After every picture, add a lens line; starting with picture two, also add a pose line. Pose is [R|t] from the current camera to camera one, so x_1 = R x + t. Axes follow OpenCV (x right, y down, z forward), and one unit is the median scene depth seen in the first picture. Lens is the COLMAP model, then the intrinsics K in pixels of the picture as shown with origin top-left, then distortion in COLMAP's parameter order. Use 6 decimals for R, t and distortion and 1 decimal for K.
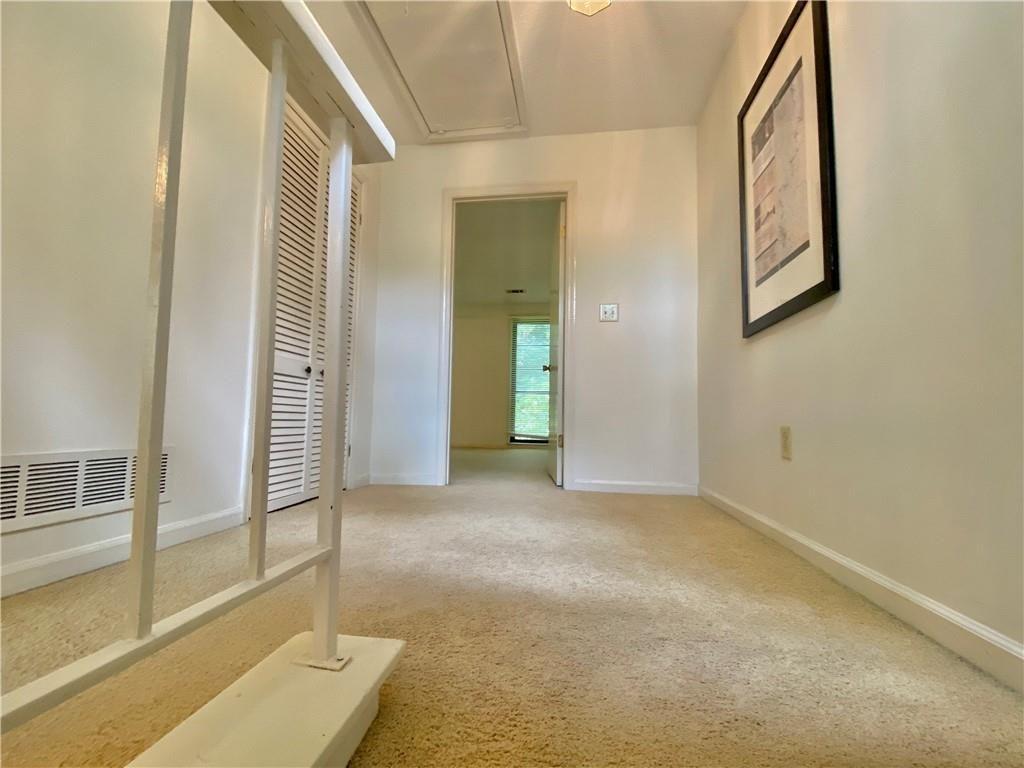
lens RADIAL K [[468.7, 0, 504.6], [0, 468.7, 383.9], [0, 0, 1]] dist [0.031345, -0.030063]
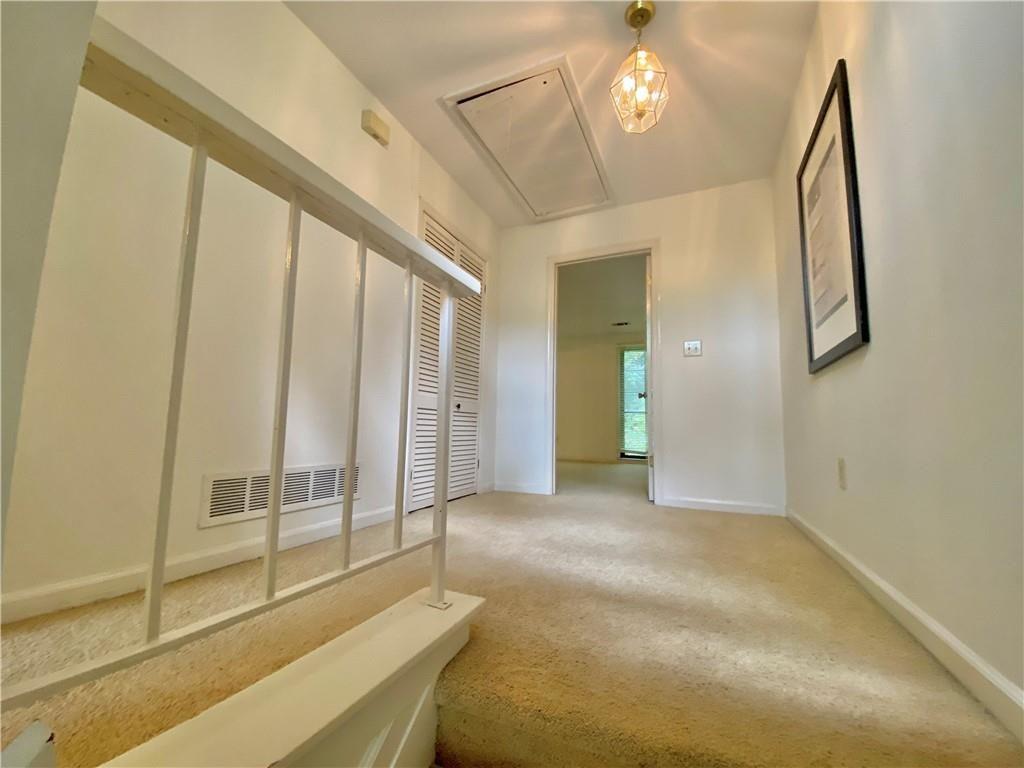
lens RADIAL K [[414.0, 0, 506.5], [0, 414.0, 382.4], [0, 0, 1]] dist [0.017305, -0.018147]
pose [[0.961437, -0.025596, -0.273832, 0.113298], [0.013274, 0.998818, -0.046758, -0.051137], [0.274705, 0.041320, 0.960640, -0.155519]]
